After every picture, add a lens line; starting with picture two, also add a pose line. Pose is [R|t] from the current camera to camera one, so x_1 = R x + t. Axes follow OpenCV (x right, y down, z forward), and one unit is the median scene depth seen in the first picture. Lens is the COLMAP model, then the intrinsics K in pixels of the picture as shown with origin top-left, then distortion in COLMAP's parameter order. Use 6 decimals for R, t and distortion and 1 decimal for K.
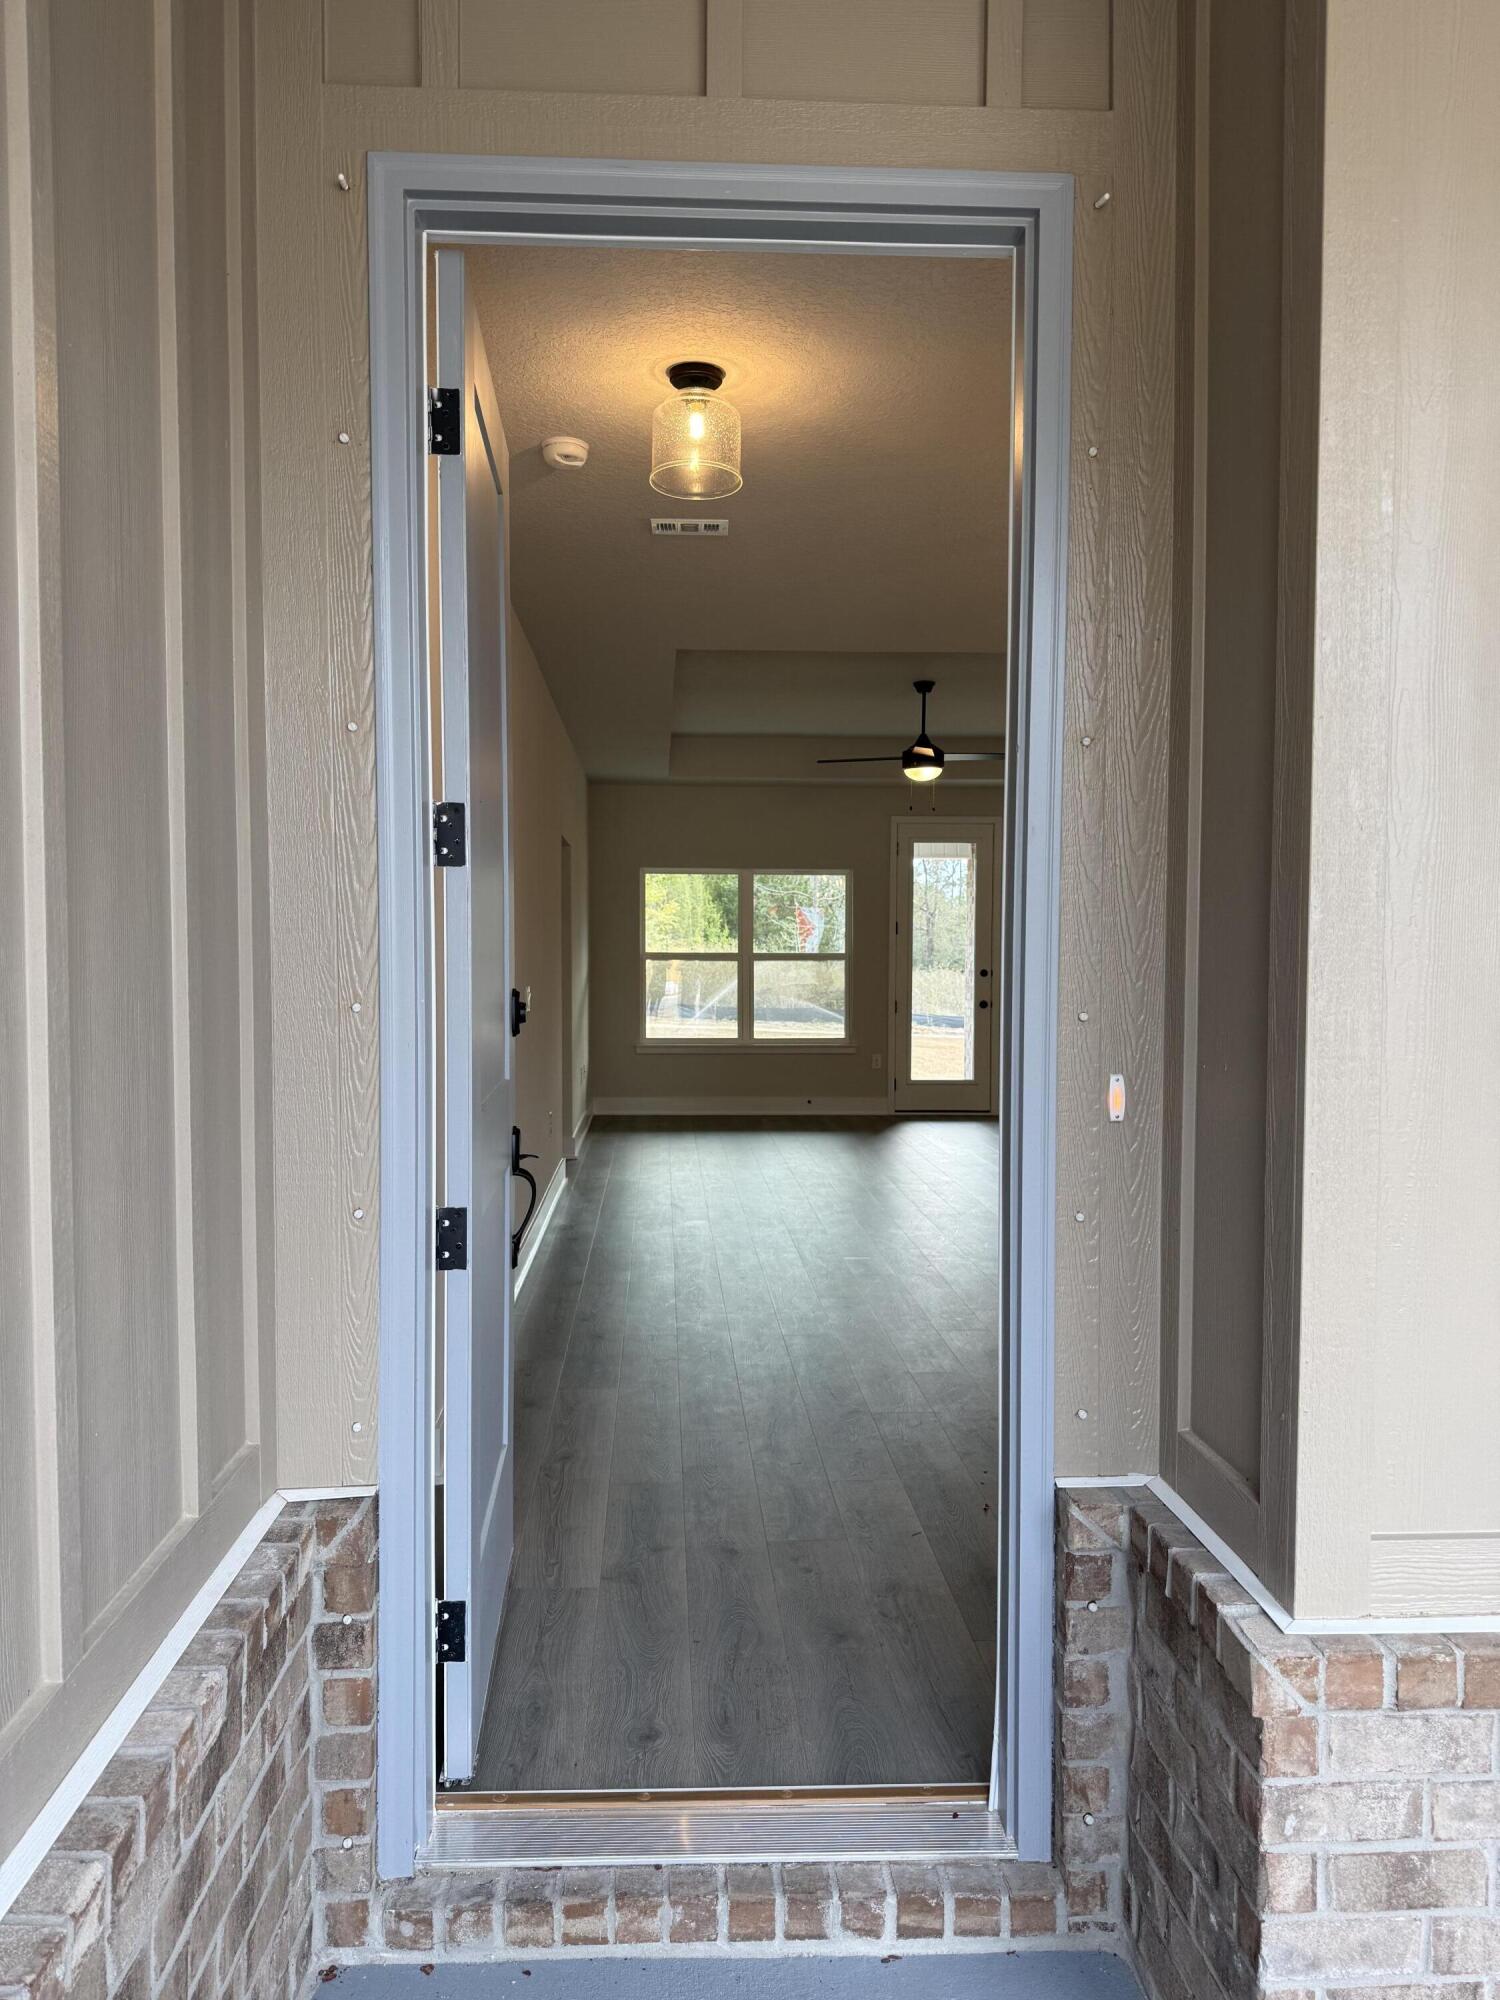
lens RADIAL K [[1385.3, 0, 750.0], [0, 1385.3, 1000.0], [0, 0, 1]] dist [0.088881, -0.160837]
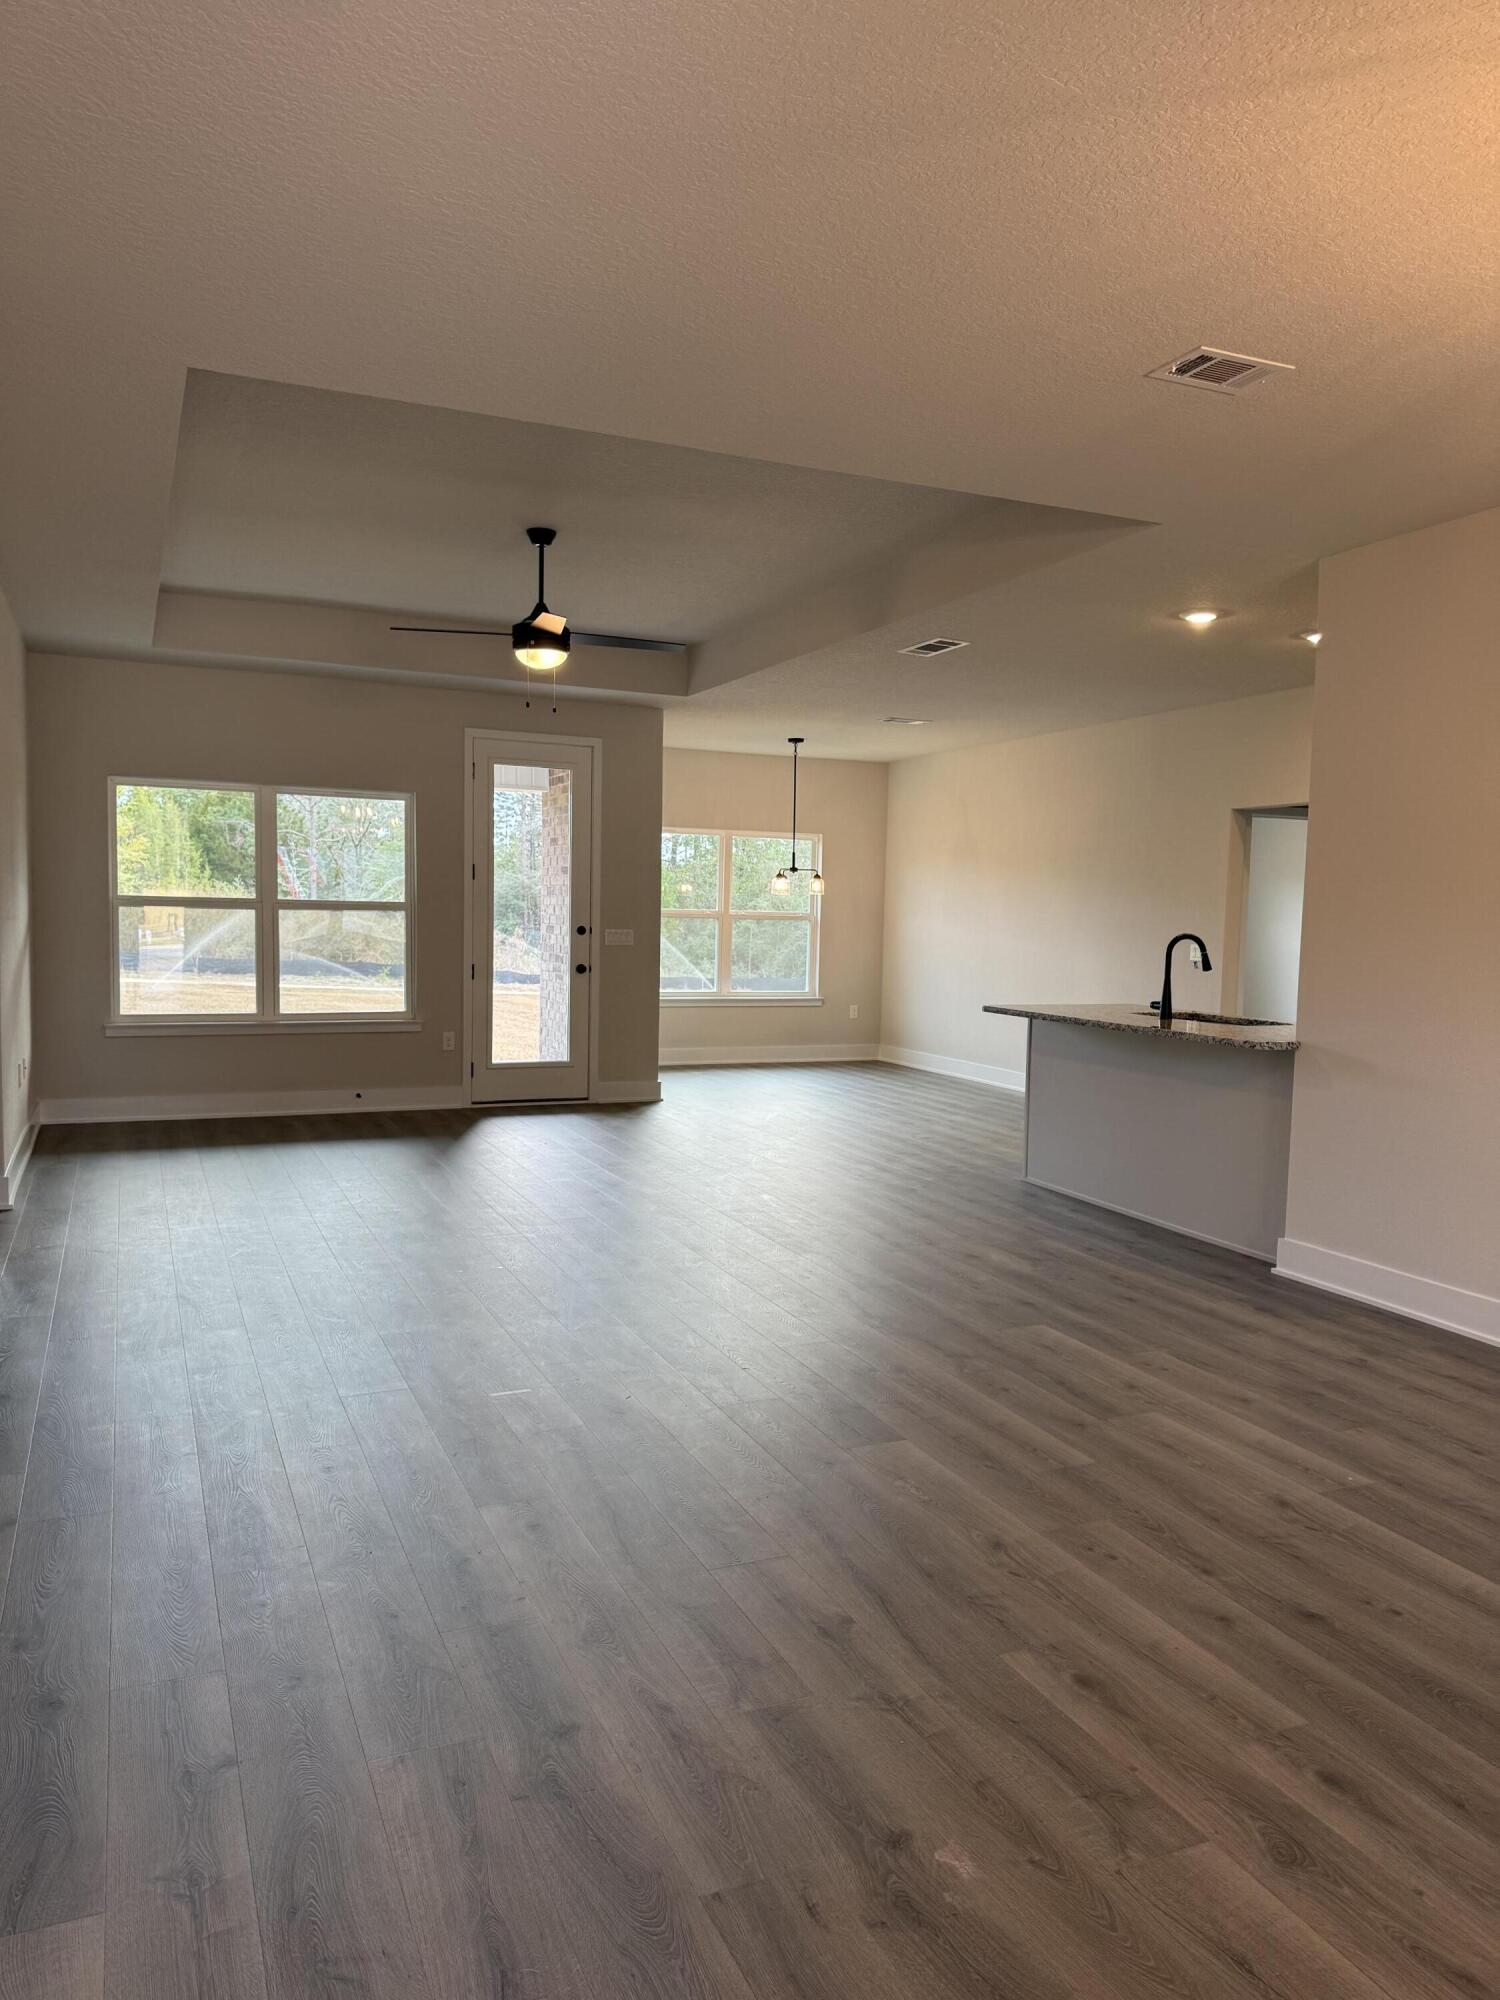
lens RADIAL K [[1397.7, 0, 750.0], [0, 1397.7, 1000.0], [0, 0, 1]] dist [0.064946, -0.076991]
pose [[0.938530, -0.009008, 0.345079, -0.035402], [-0.003582, 0.999351, 0.035831, -0.013509], [-0.345178, -0.034865, 0.937889, 0.336027]]
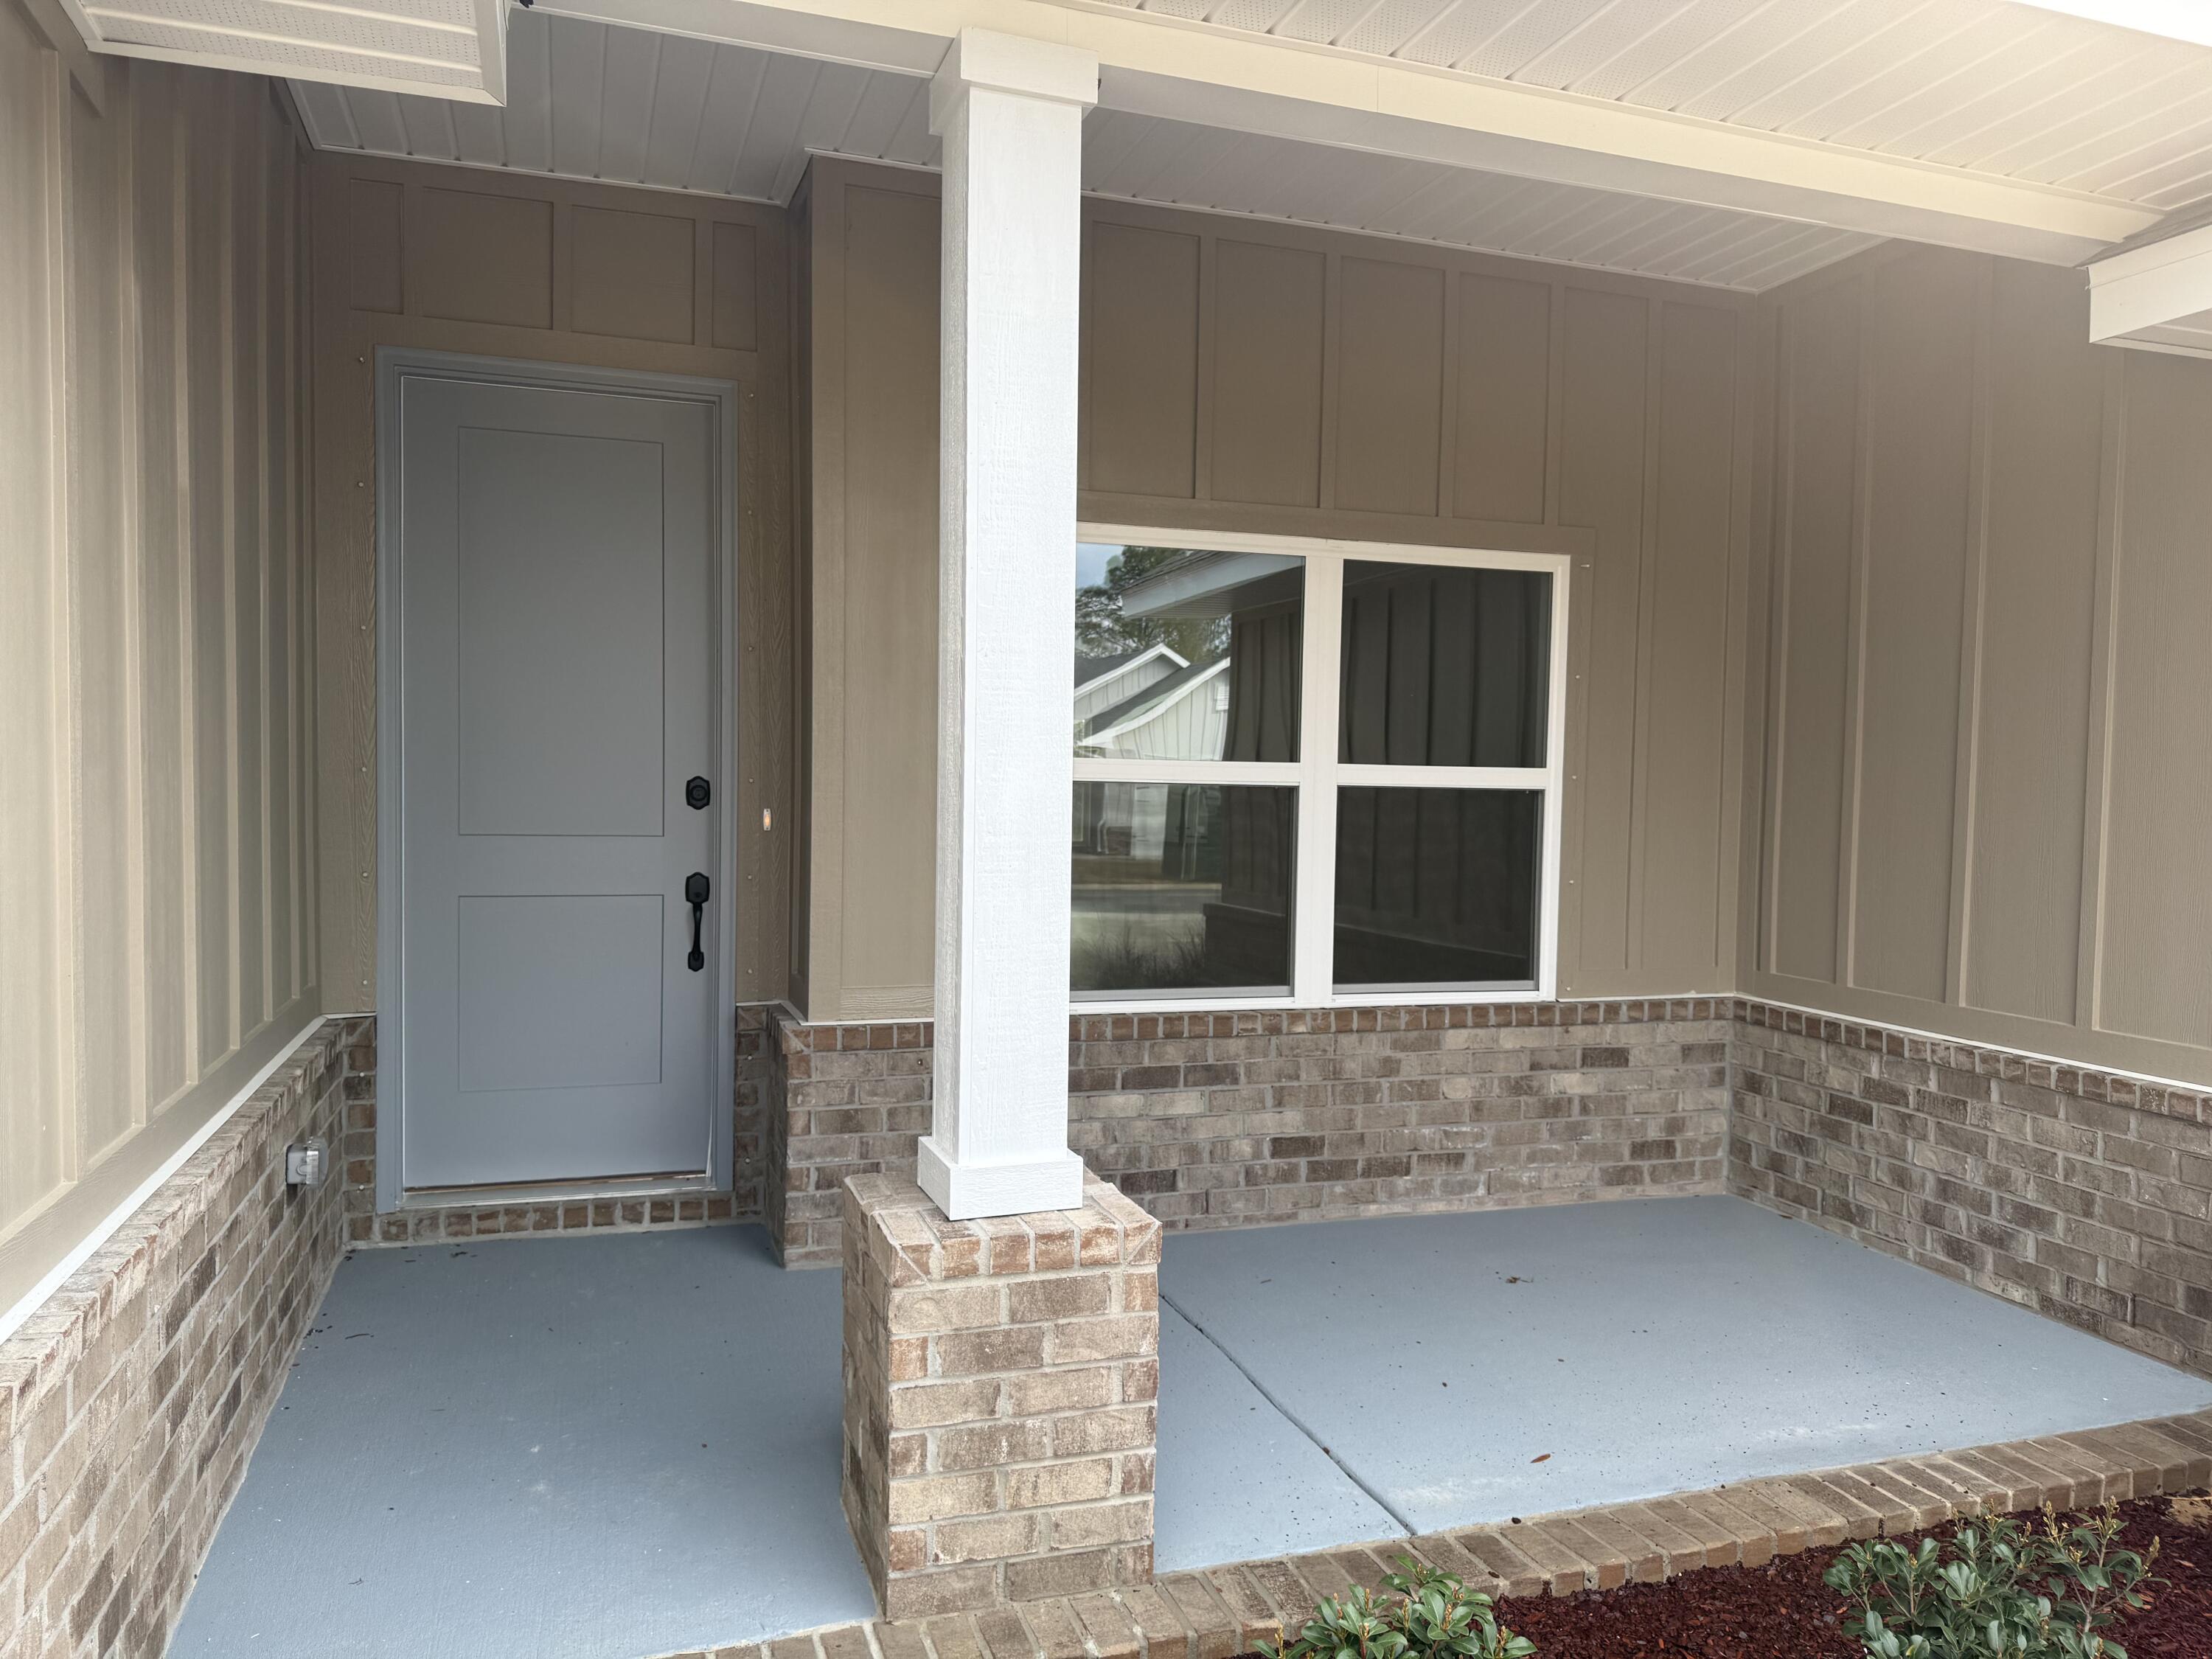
lens RADIAL K [[1532.1, 0, 1062.8], [0, 1532.1, 818.1], [0, 0, 1]] dist [0.088881, -0.160837]
pose [[0.965262, -0.003750, 0.261255, 0.071151], [-0.000734, 0.999854, 0.017064, 0.026862], [-0.261281, -0.016663, 0.965119, -0.973759]]
